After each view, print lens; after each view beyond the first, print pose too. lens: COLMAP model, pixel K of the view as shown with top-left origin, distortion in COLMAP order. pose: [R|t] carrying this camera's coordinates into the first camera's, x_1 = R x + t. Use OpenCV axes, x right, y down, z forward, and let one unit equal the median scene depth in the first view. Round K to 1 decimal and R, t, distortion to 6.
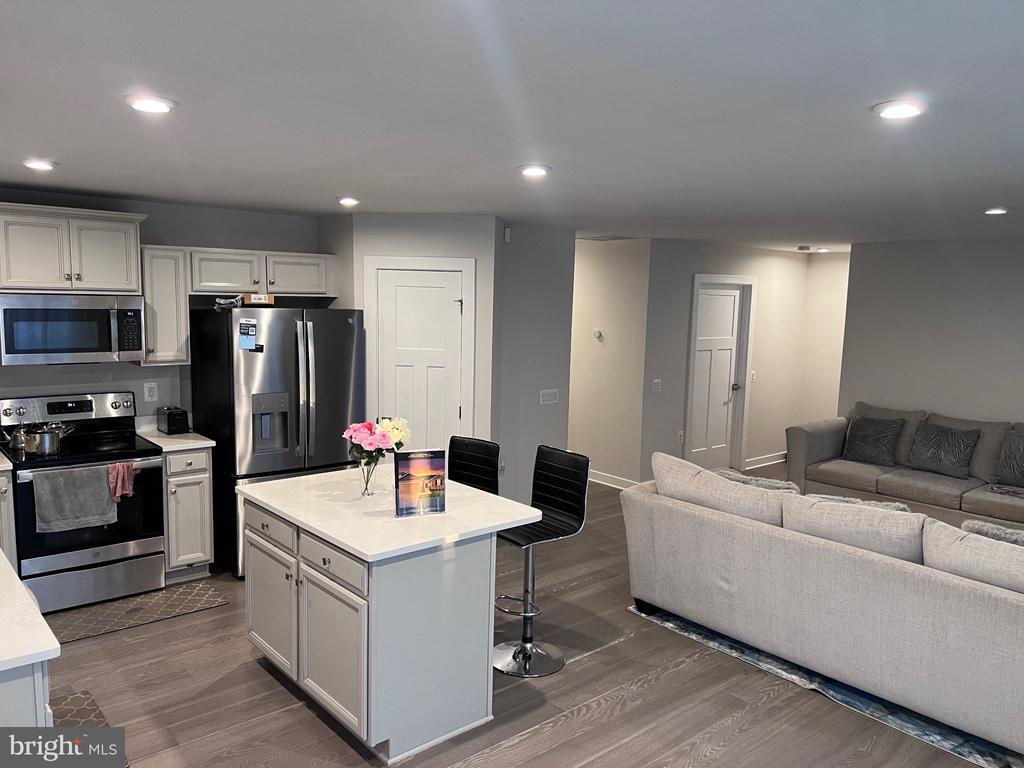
lens RADIAL K [[770.1, 0, 510.1], [0, 770.1, 387.0], [0, 0, 1]] dist [0.055781, -0.055758]
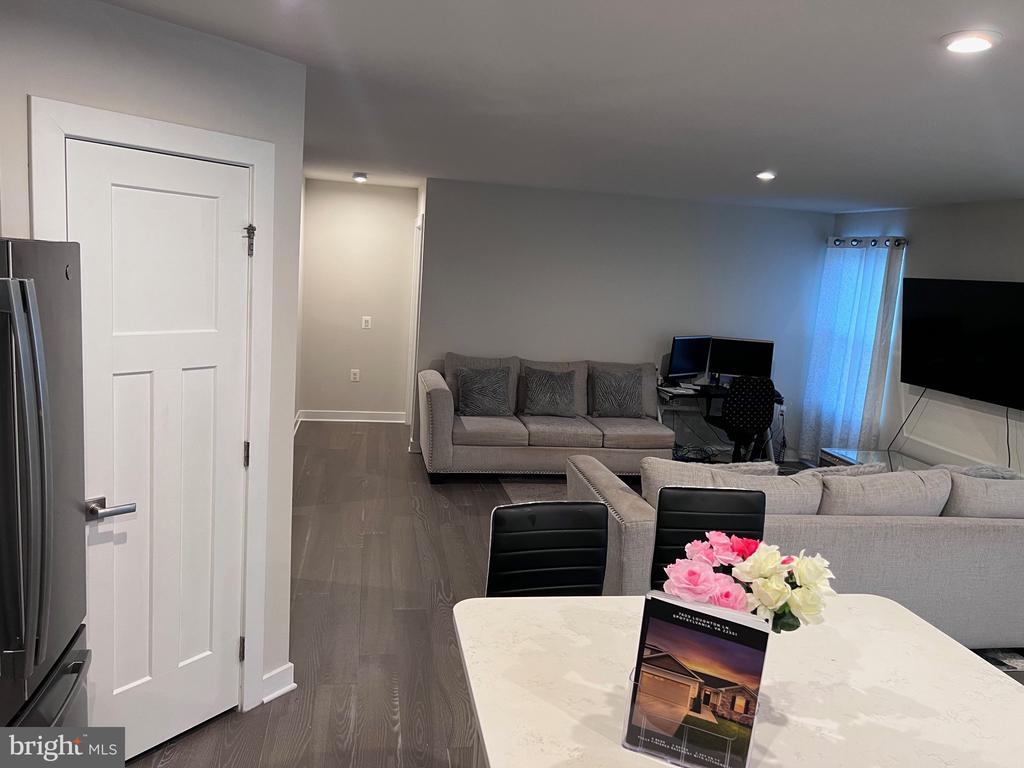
lens RADIAL K [[770.1, 0, 510.1], [0, 770.1, 387.0], [0, 0, 1]] dist [0.055781, -0.055758]
pose [[0.506621, -0.128419, 0.852552, -0.687391], [0.046511, 0.991476, 0.121706, -0.108260], [-0.860914, -0.022006, 0.508275, 1.014546]]
